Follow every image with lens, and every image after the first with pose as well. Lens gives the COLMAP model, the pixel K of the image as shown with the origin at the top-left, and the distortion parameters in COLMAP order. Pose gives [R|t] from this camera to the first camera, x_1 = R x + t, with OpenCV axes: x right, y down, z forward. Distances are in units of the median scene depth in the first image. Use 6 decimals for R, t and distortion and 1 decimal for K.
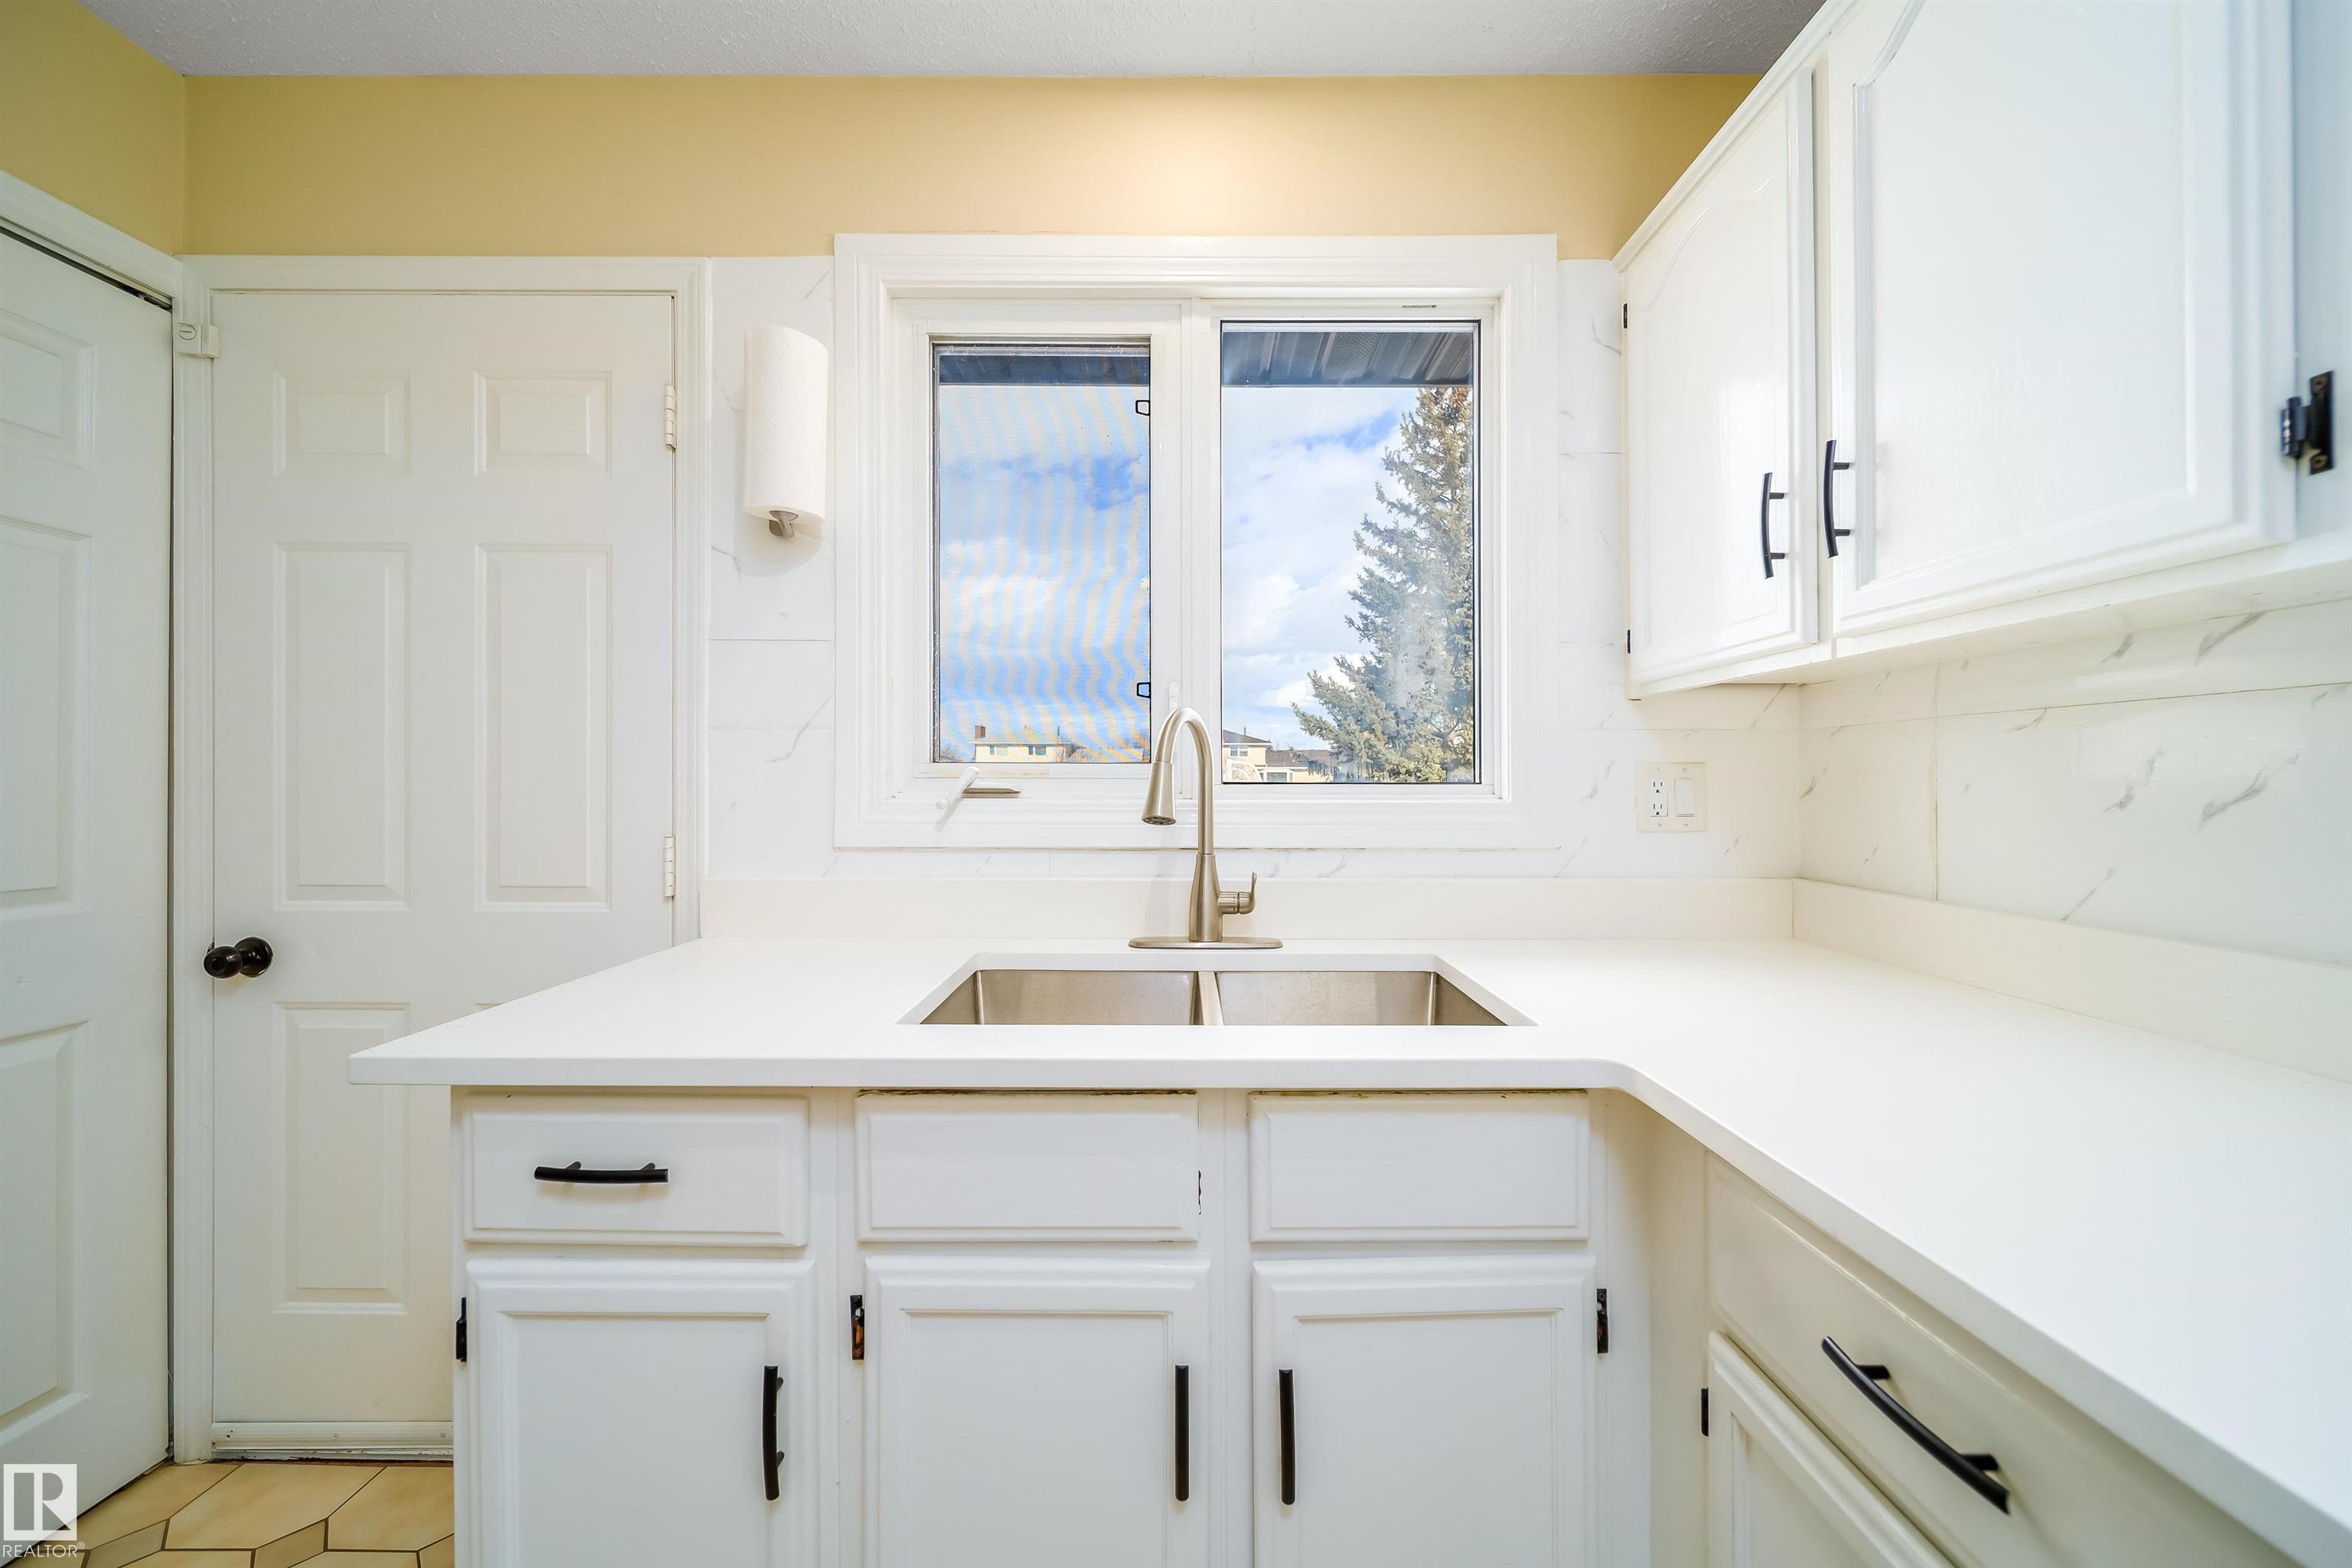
lens RADIAL K [[834.1, 0, 1172.2], [0, 834.1, 772.7], [0, 0, 1]] dist [-0.000483, -0.000163]
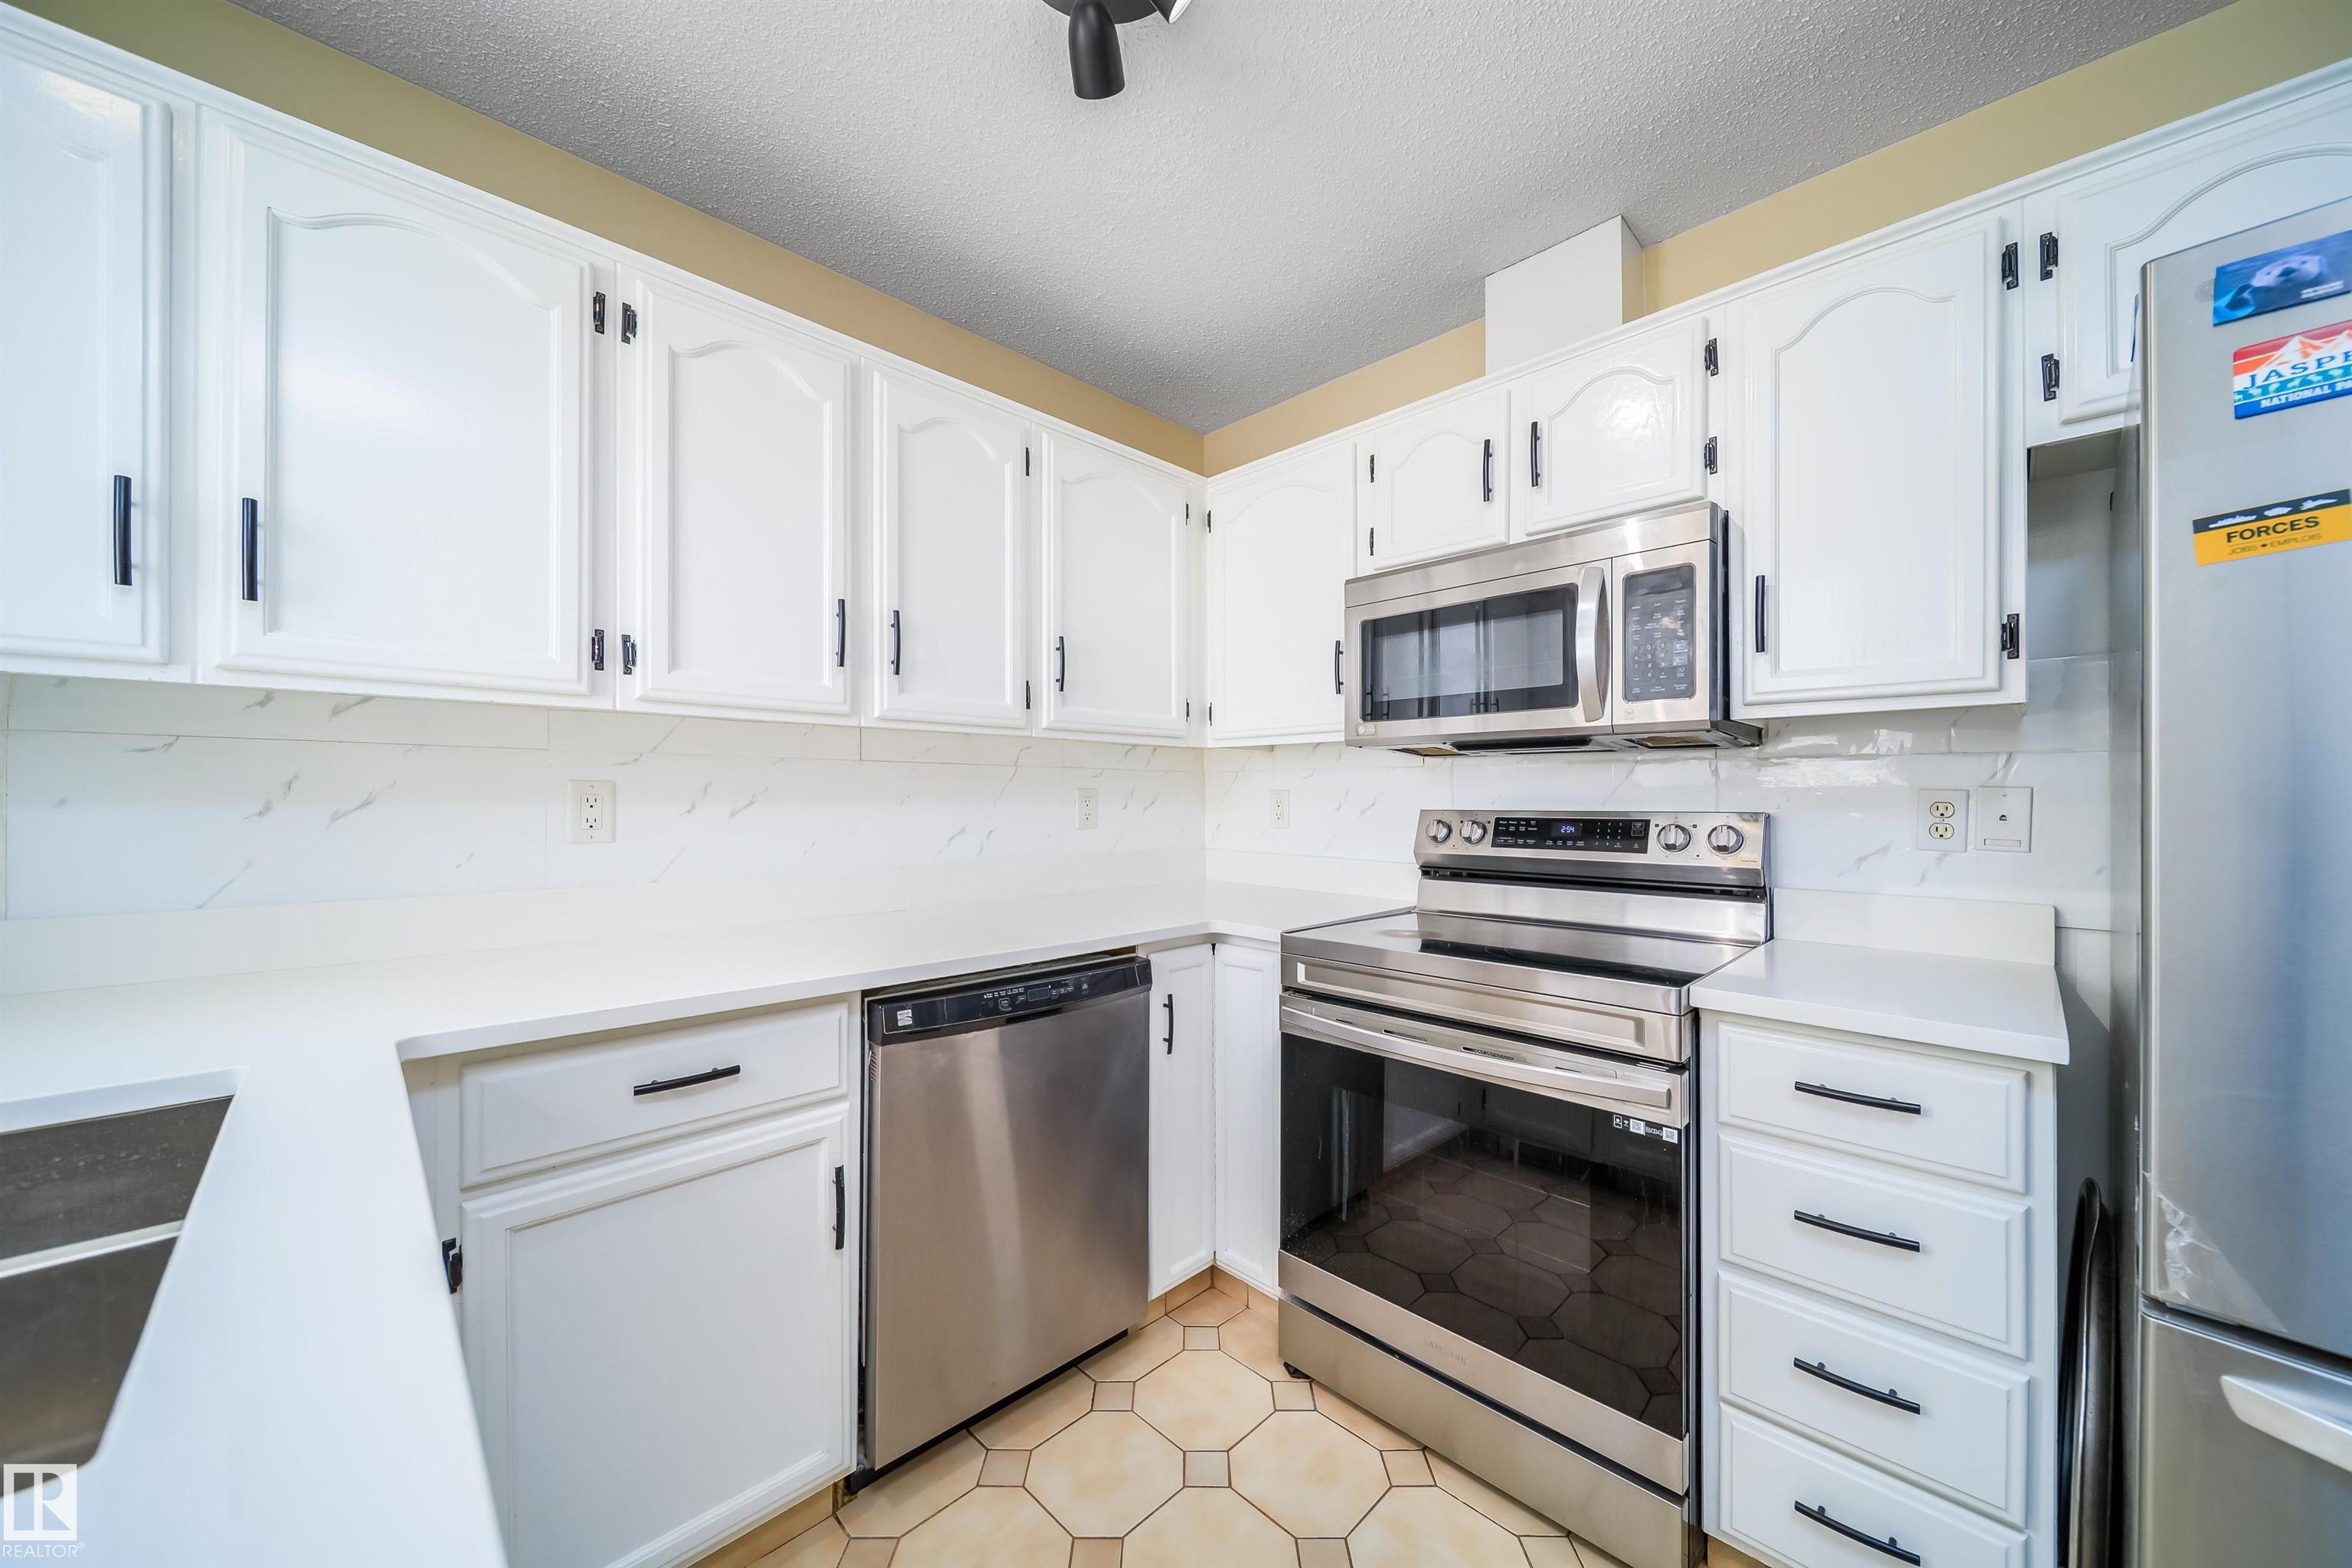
lens RADIAL K [[824.9, 0, 1180.6], [0, 824.9, 807.6], [0, 0, 1]] dist [-0.000294, -0.000105]
pose [[-0.732950, -0.010638, 0.680200, -0.850661], [-0.008371, 0.999943, 0.006619, 0.005662], [-0.680231, -0.000843, -0.732997, 0.900304]]
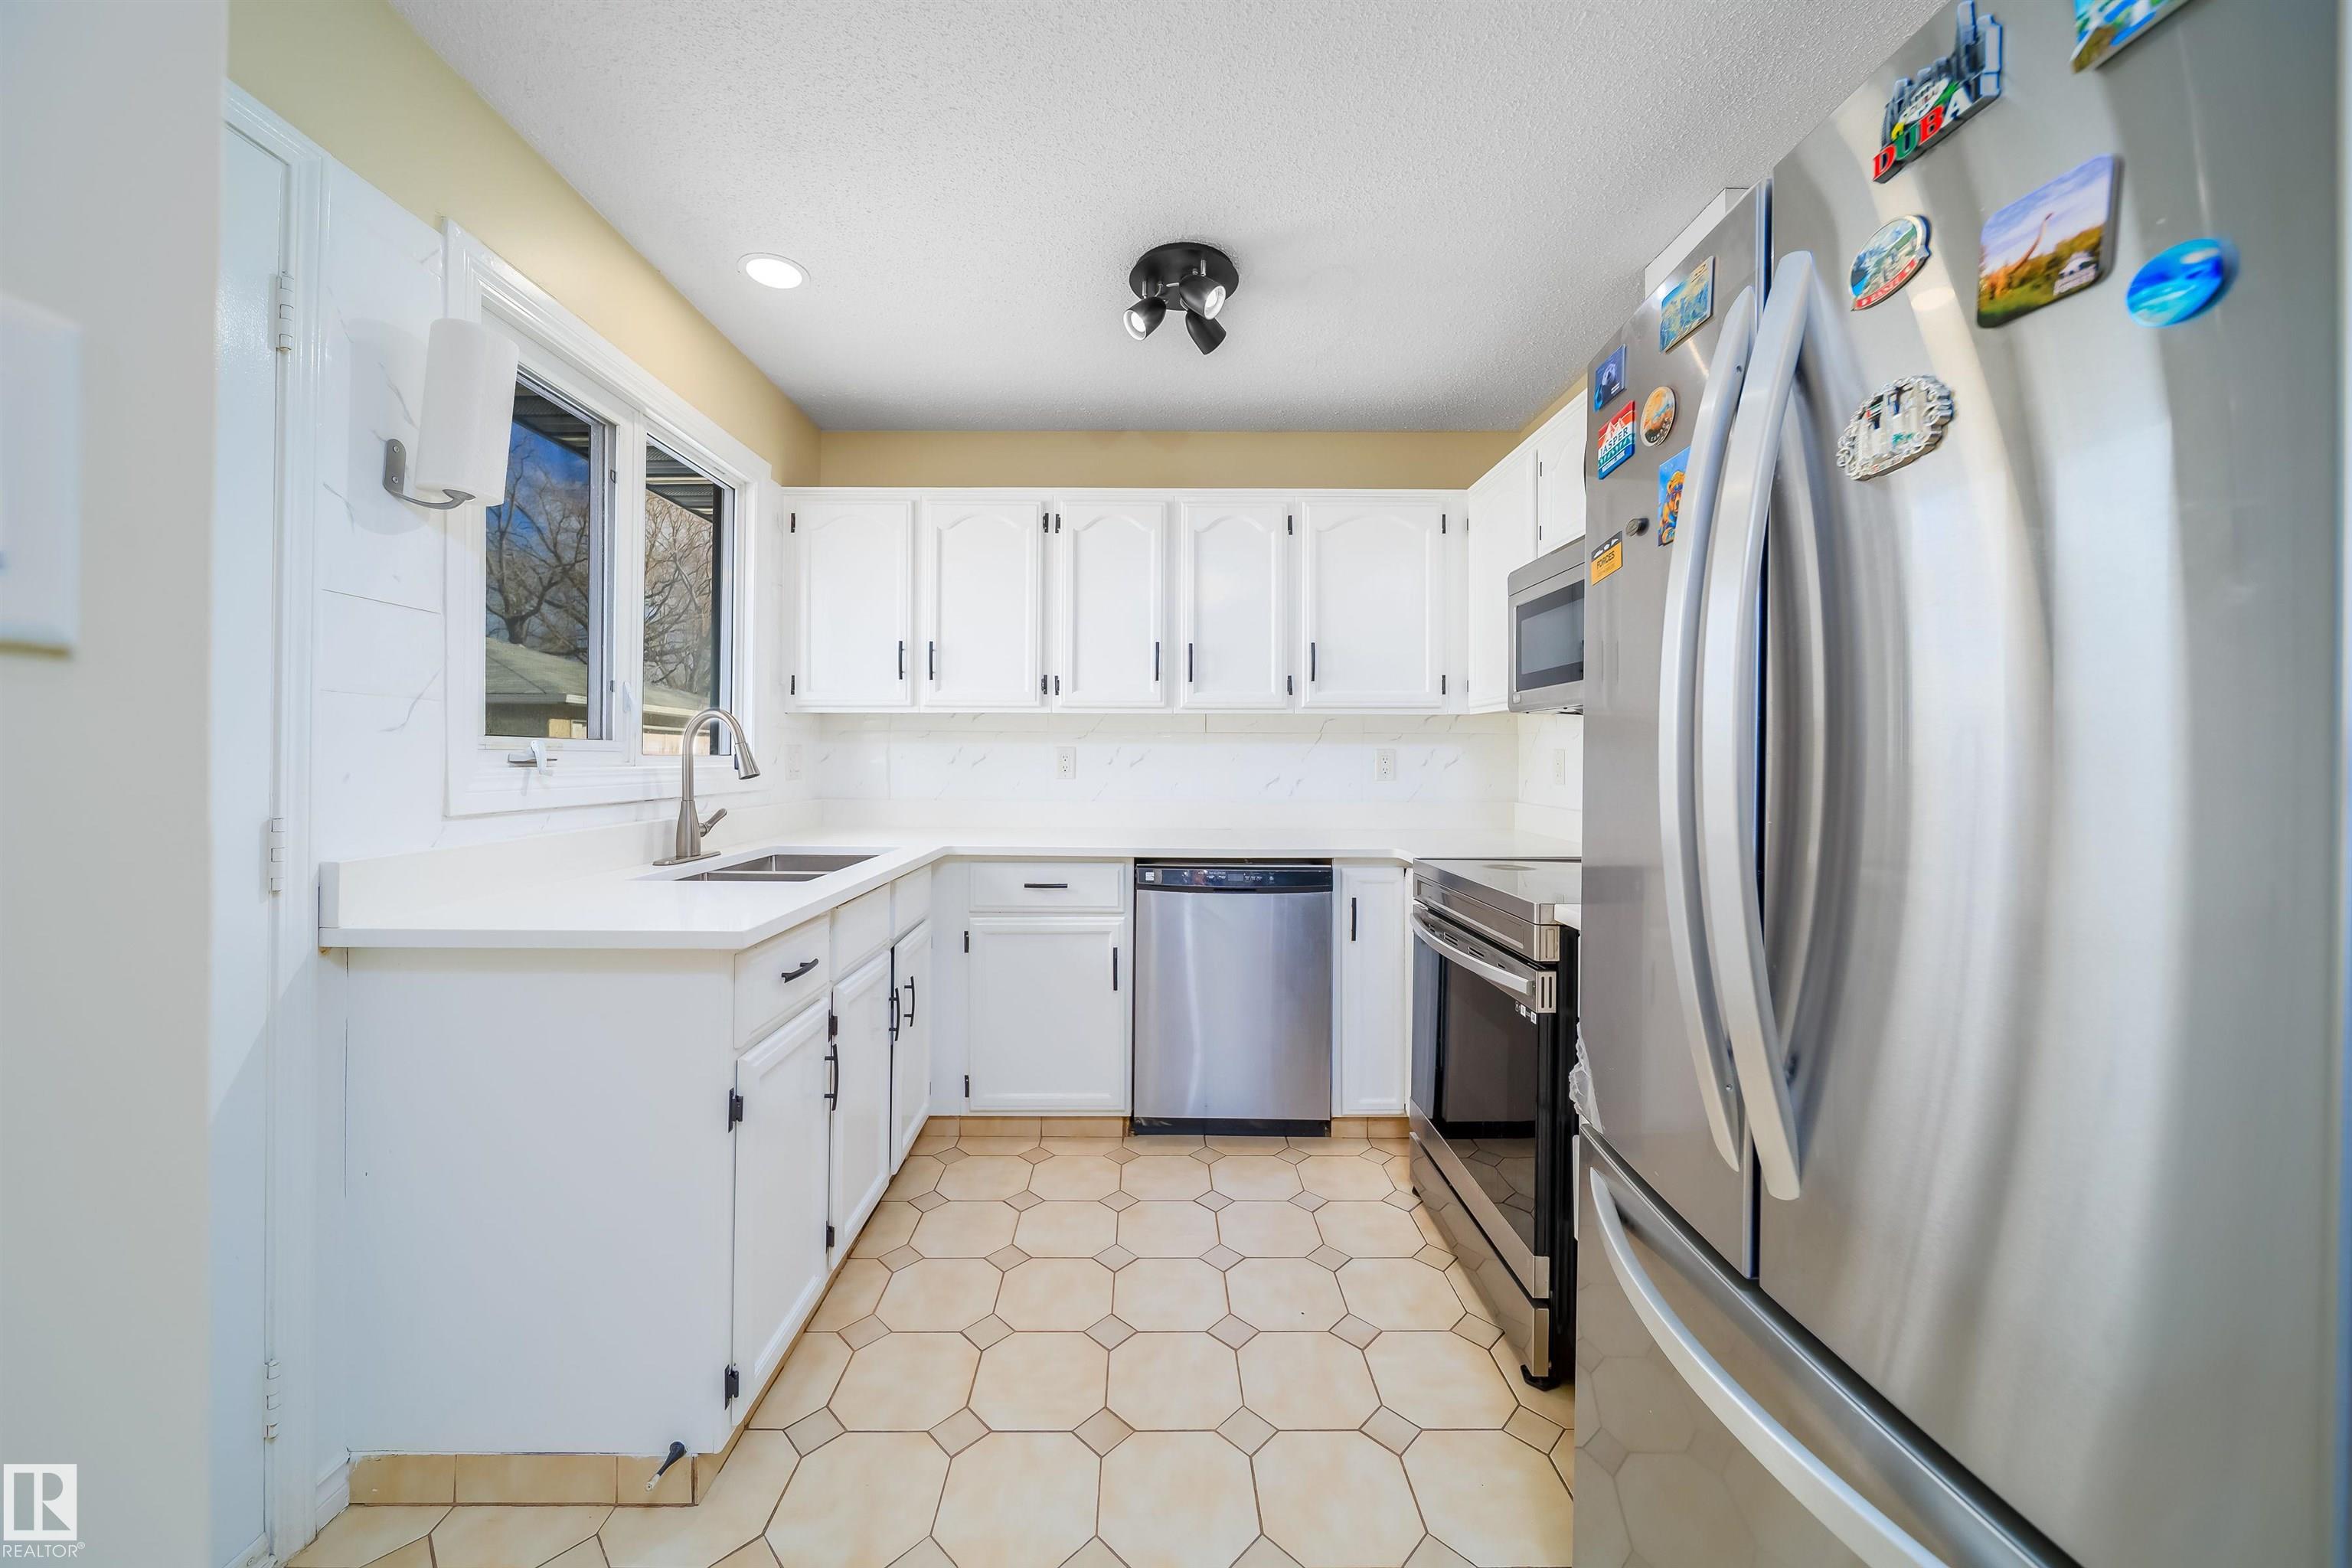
lens RADIAL K [[869.1, 0, 1181.5], [0, 869.1, 778.6], [0, 0, 1]] dist [0.011336, -0.000023]
pose [[-0.044600, -0.024704, 0.998699, -2.234320], [-0.010930, 0.999646, 0.024239, 0.008137], [-0.998945, -0.009834, -0.044854, 0.221560]]
